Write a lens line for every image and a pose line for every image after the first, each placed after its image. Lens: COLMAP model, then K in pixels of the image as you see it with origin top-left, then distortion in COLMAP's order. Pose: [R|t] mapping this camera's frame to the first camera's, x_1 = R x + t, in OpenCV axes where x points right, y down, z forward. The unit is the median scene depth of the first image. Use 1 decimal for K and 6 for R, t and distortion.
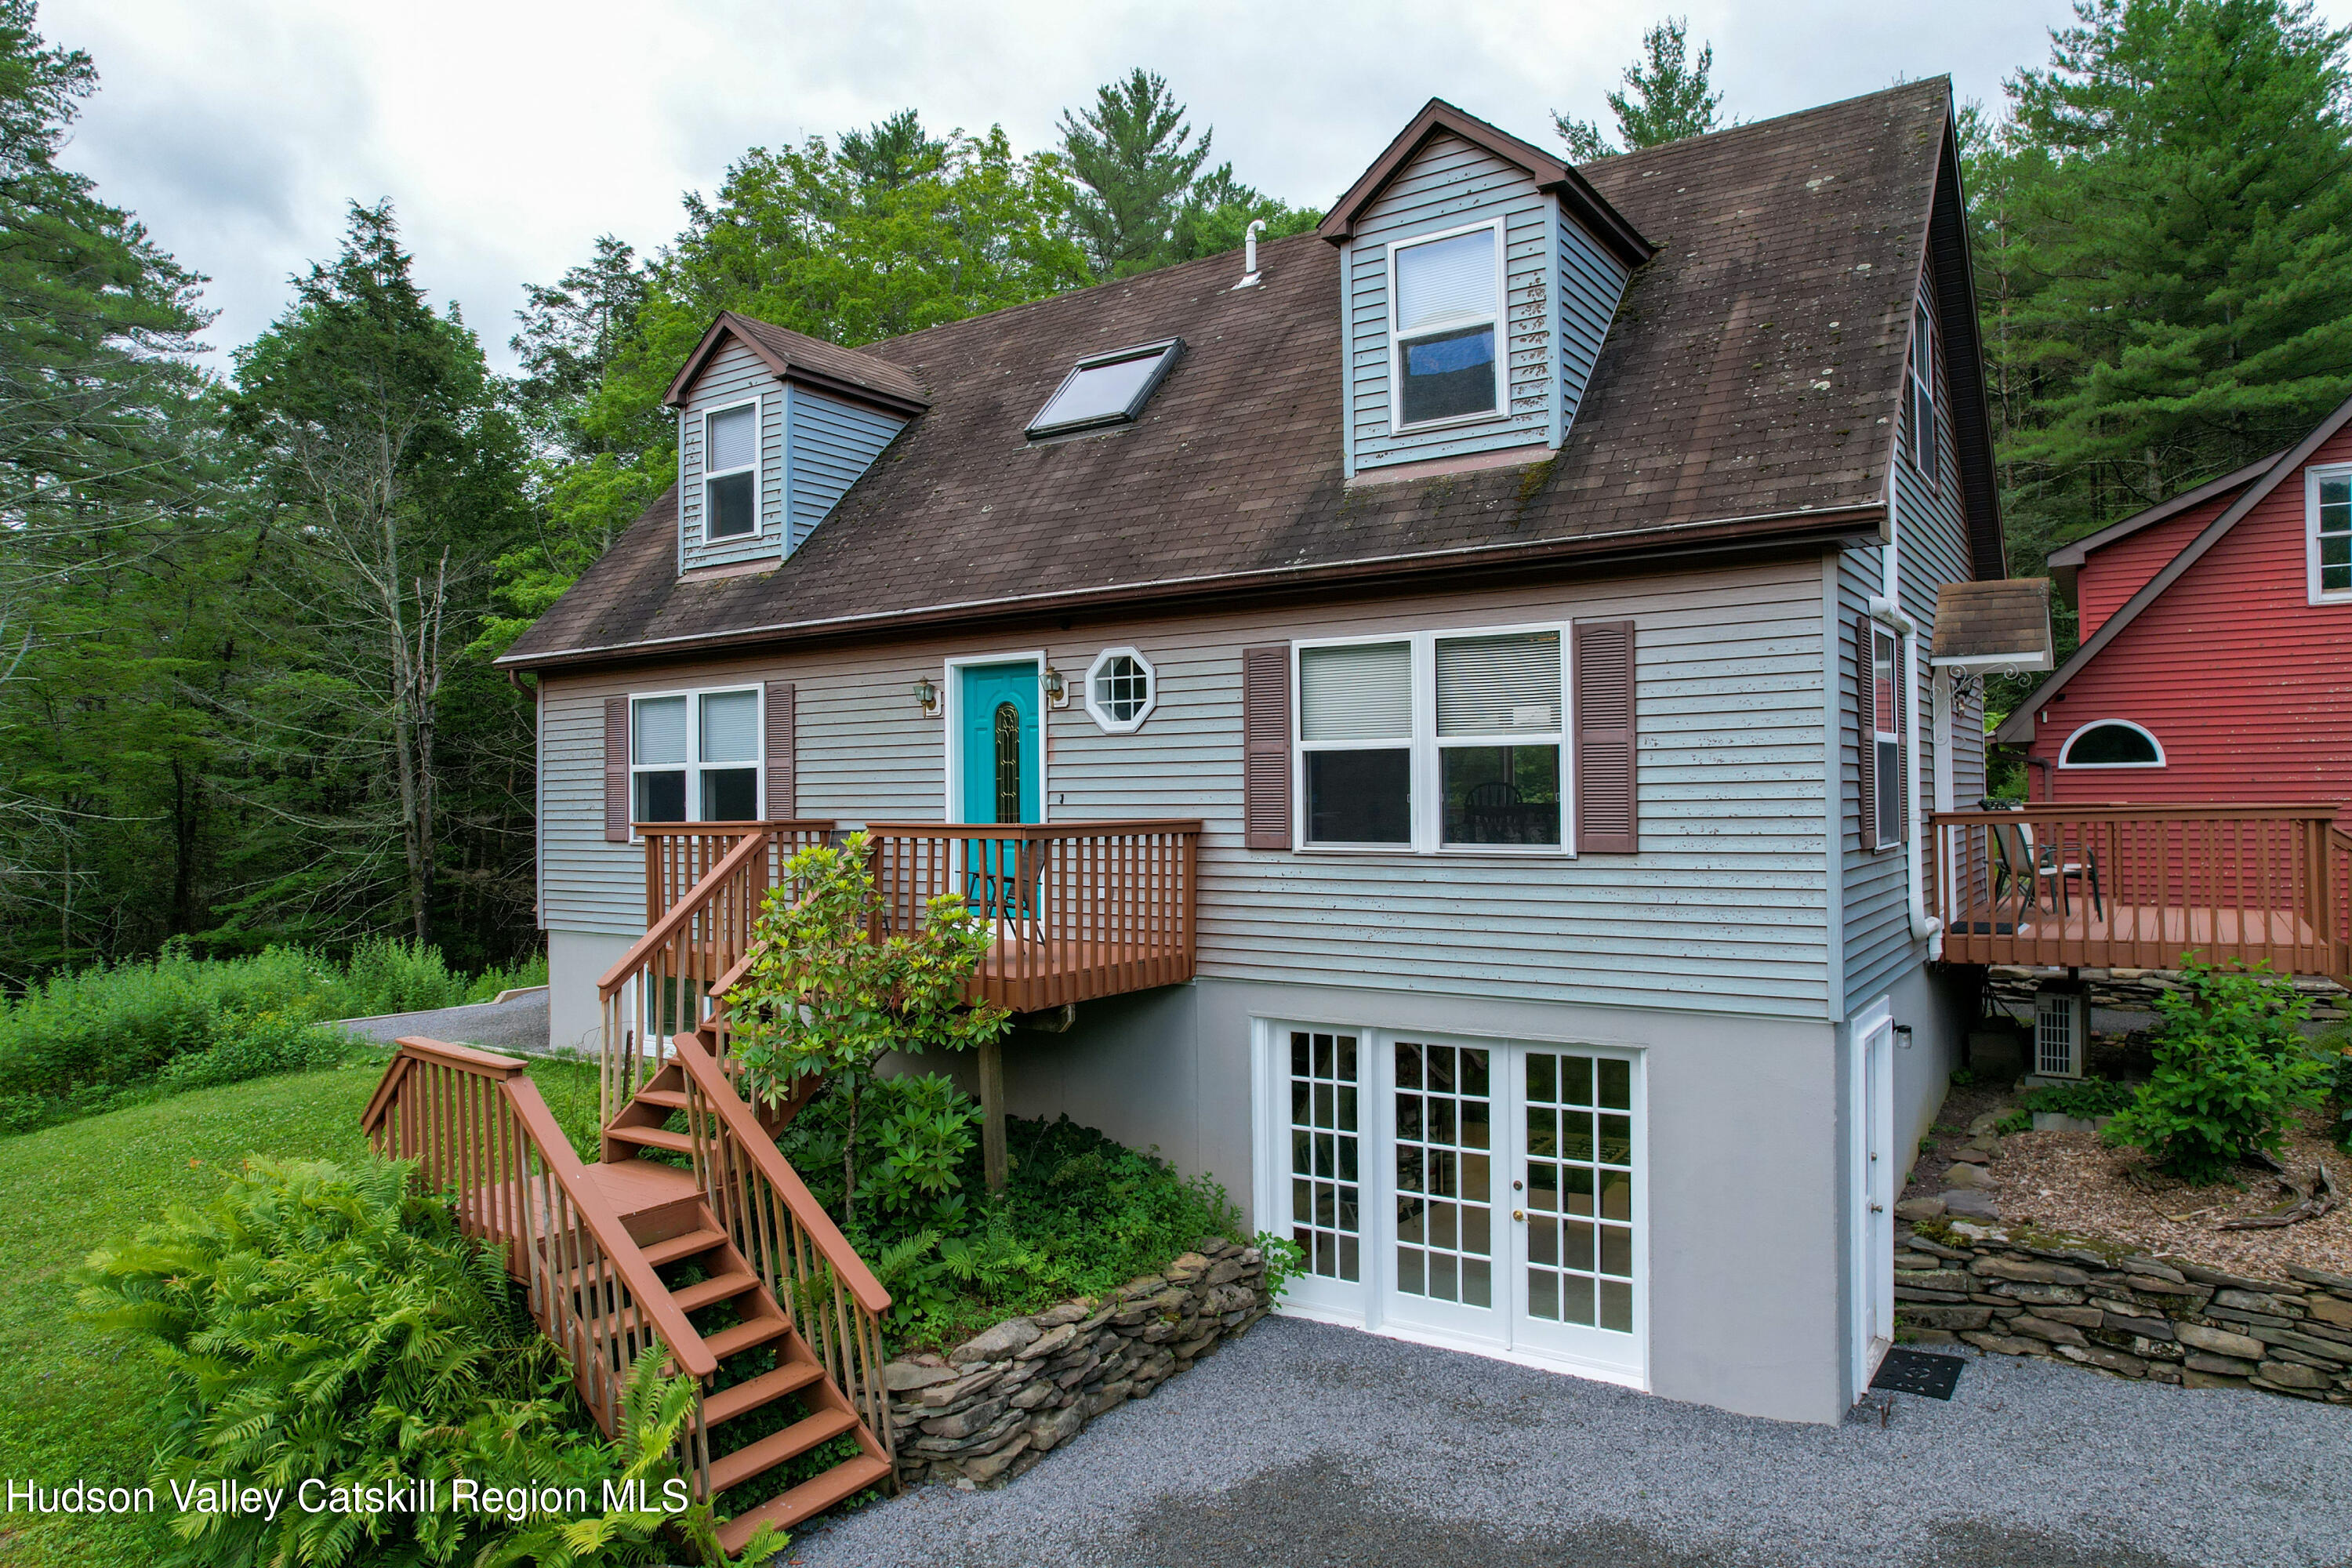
lens RADIAL K [[1497.8, 0, 1171.7], [0, 1497.8, 776.3], [0, 0, 1]] dist [-0.071383, 0.061866]
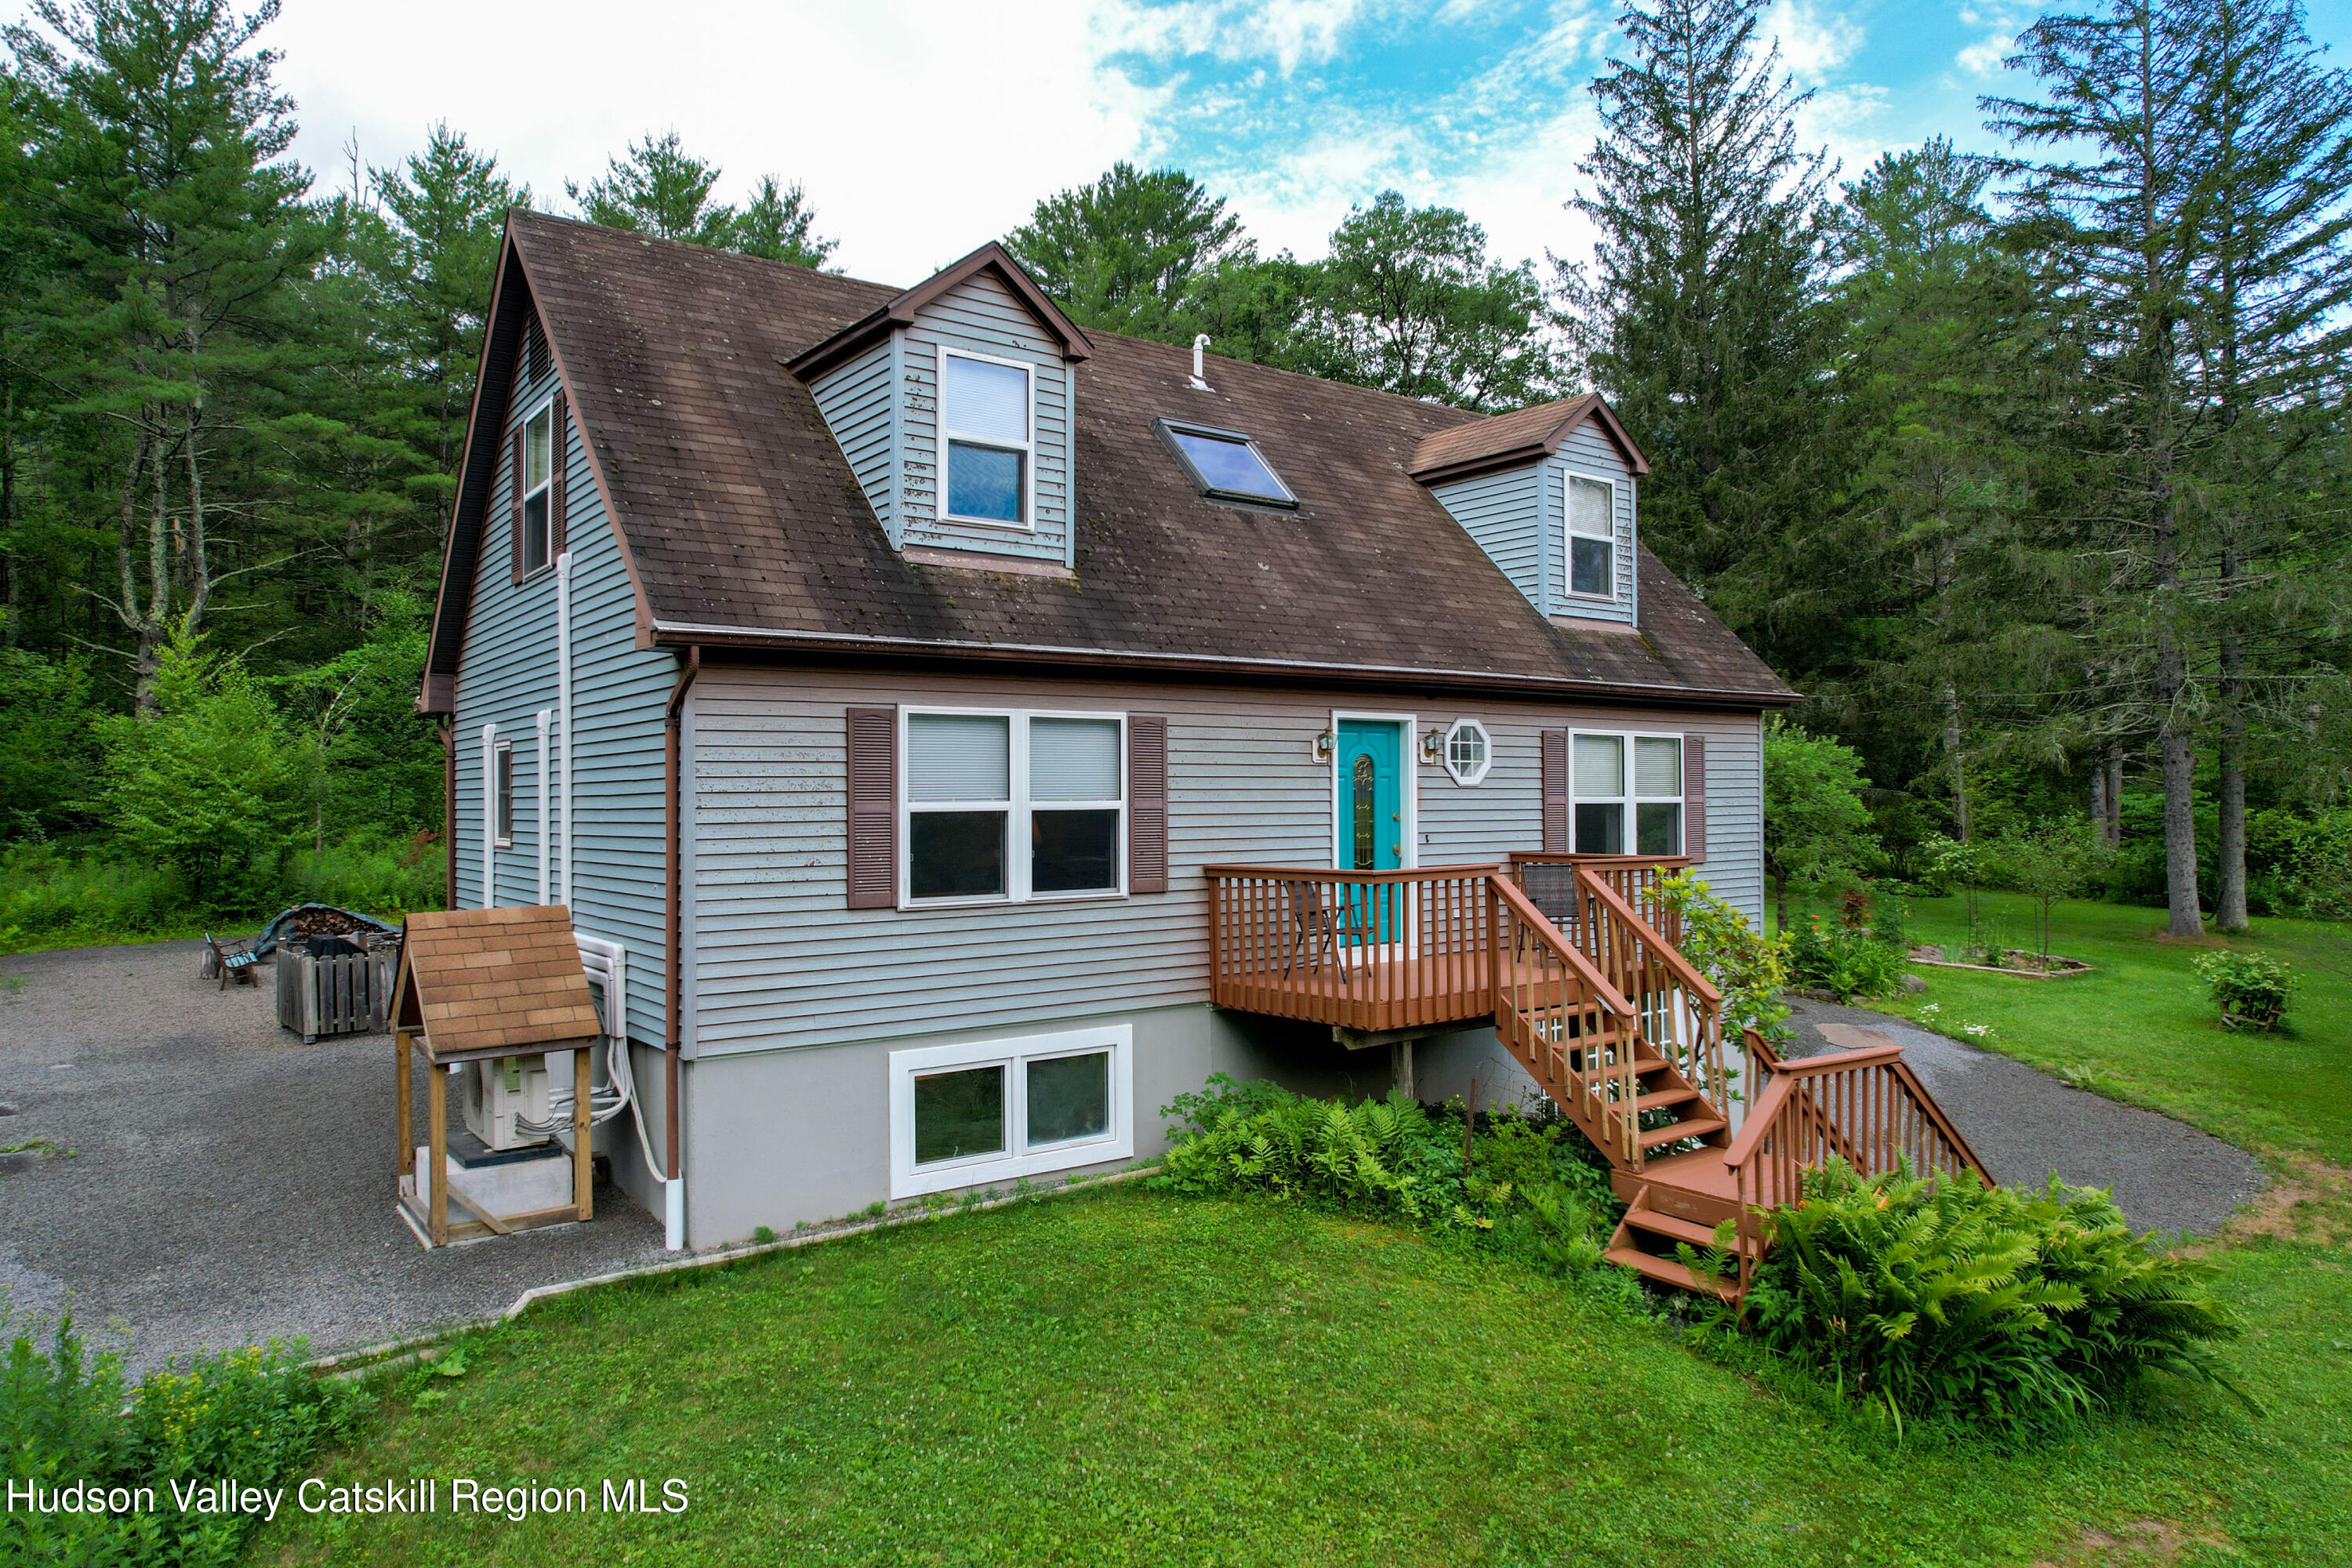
lens RADIAL K [[1501.0, 0, 1176.0], [0, 1501.0, 784.0], [0, 0, 1]] dist [-0.088636, 0.087794]
pose [[0.322477, 0.019402, 0.946379, -1.427517], [-0.008652, 0.999809, -0.017549, -0.006775], [-0.946538, -0.002529, 0.322583, 0.890781]]
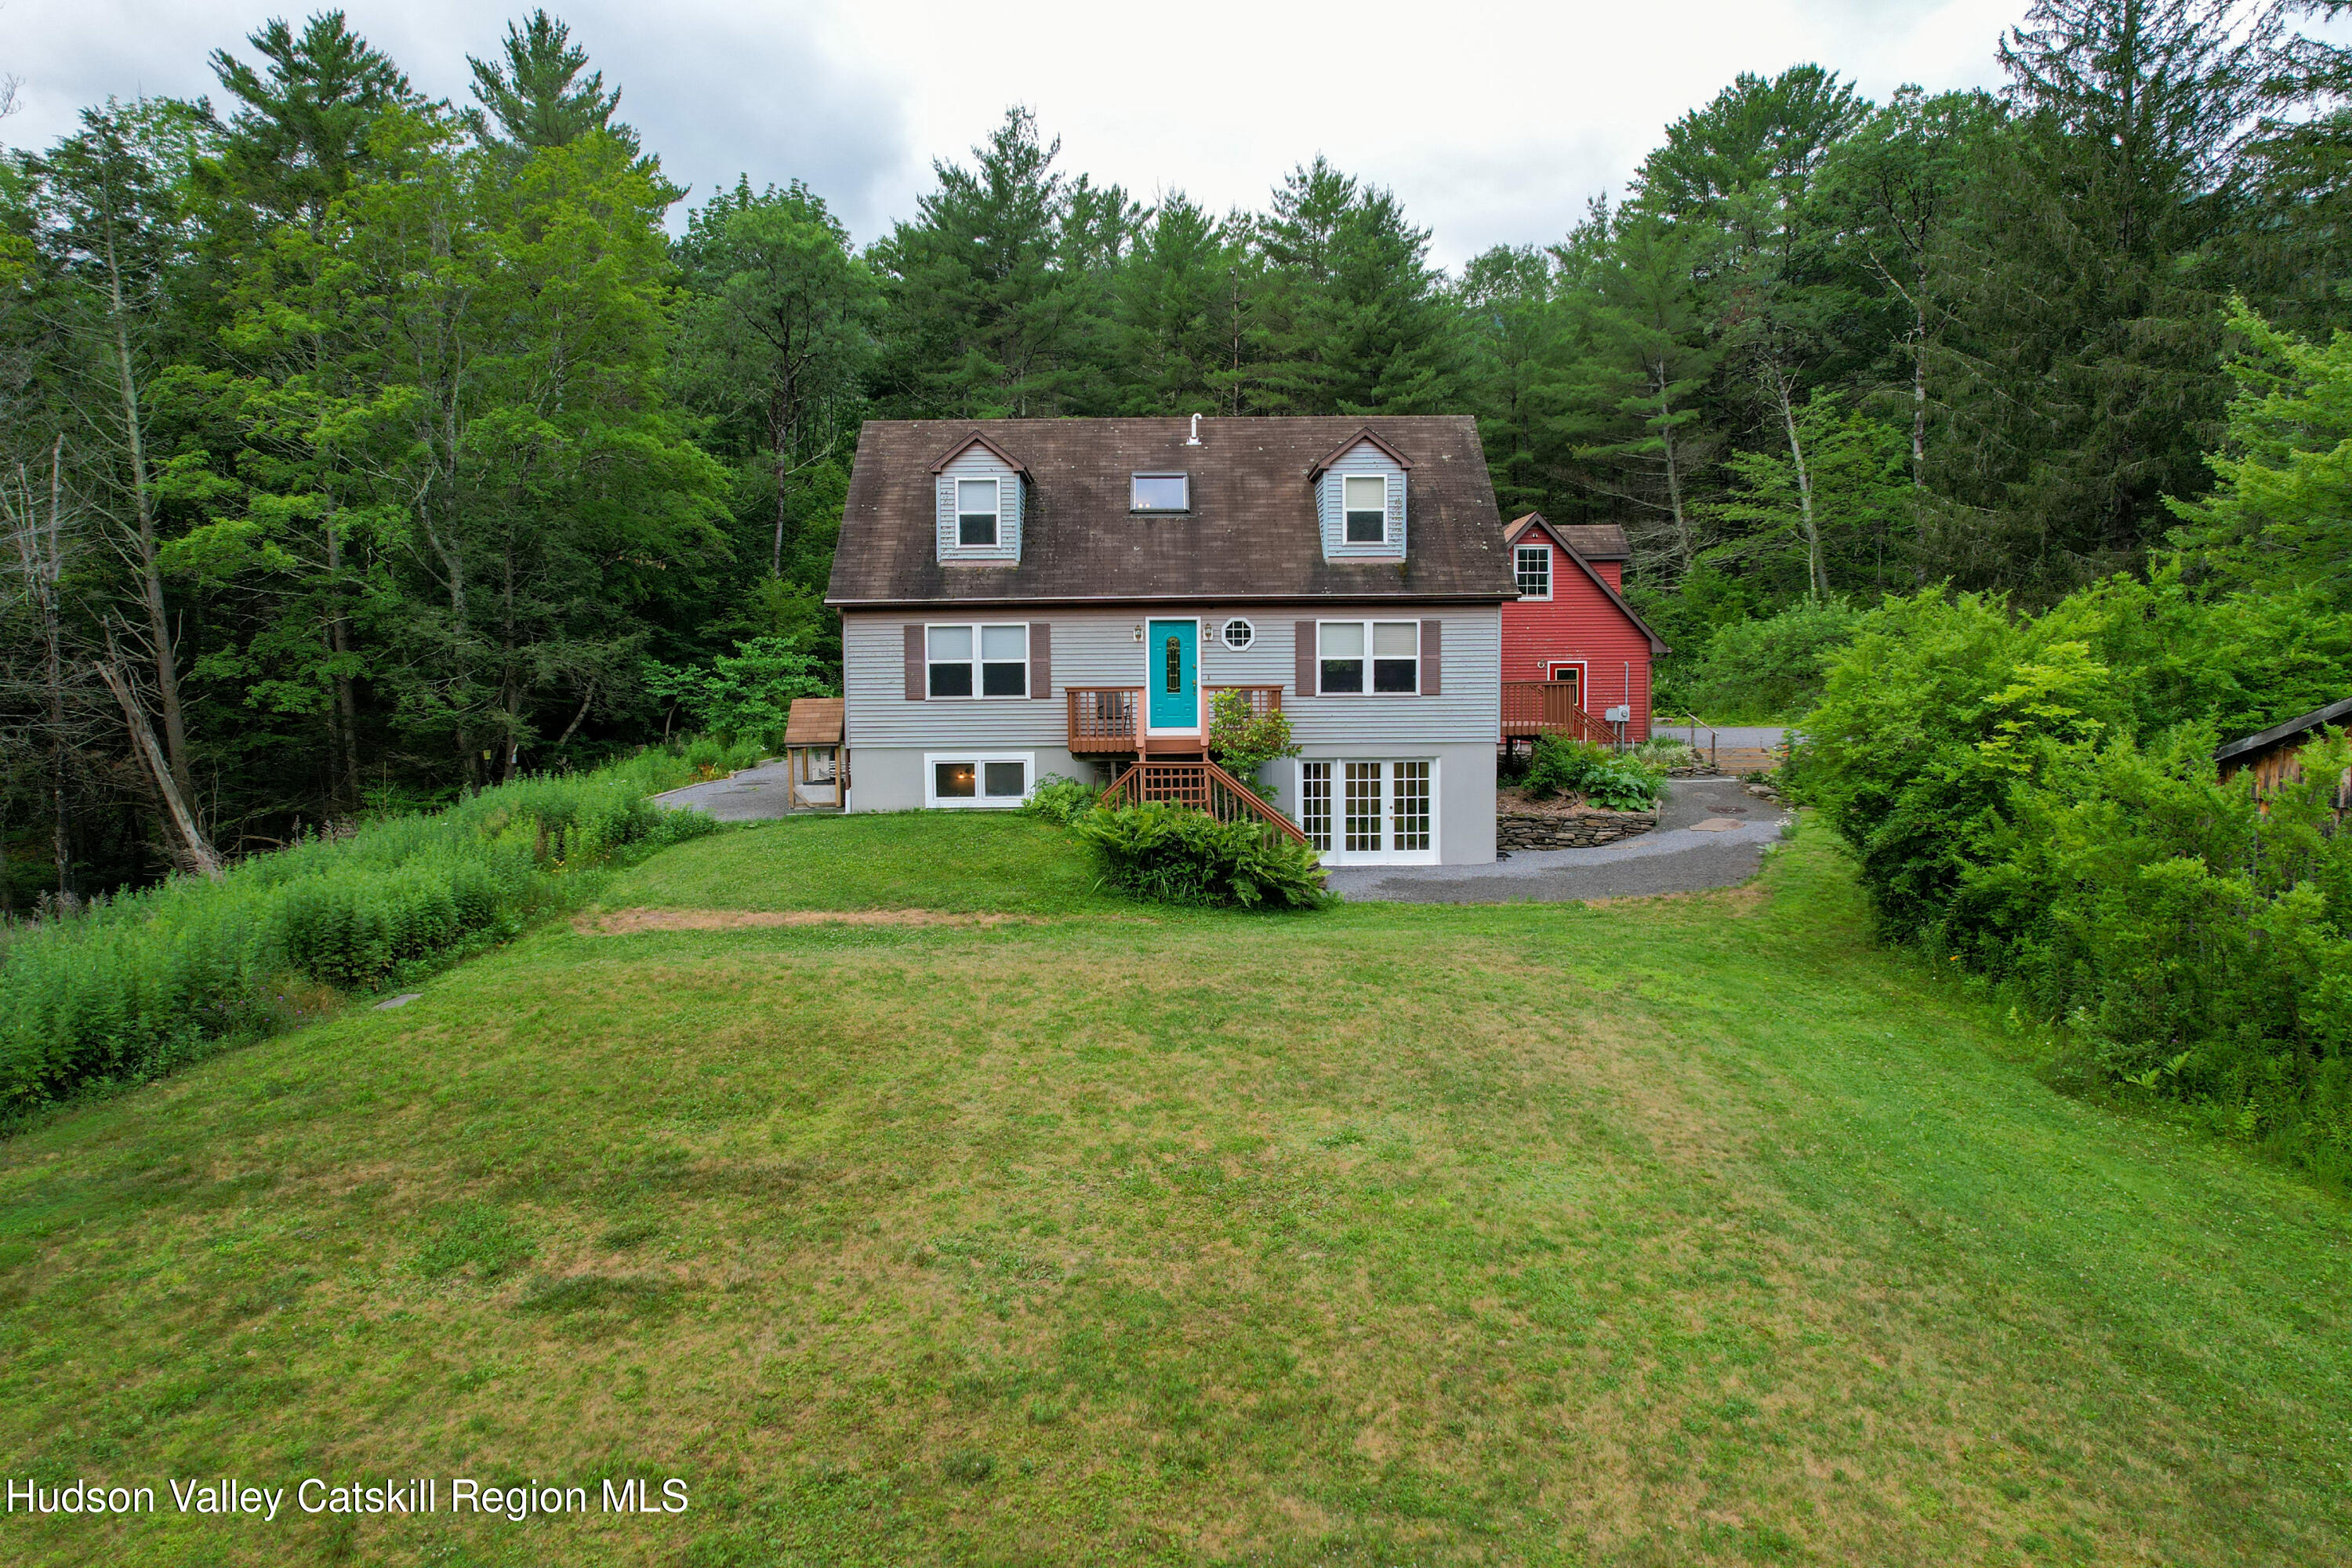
lens RADIAL K [[1497.8, 0, 1171.7], [0, 1497.8, 776.3], [0, 0, 1]] dist [-0.071383, 0.061866]
pose [[0.821108, -0.034581, 0.569725, -1.715263], [-0.008213, 0.997344, 0.072374, 0.000112], [-0.570714, -0.064106, 0.818642, -1.120081]]
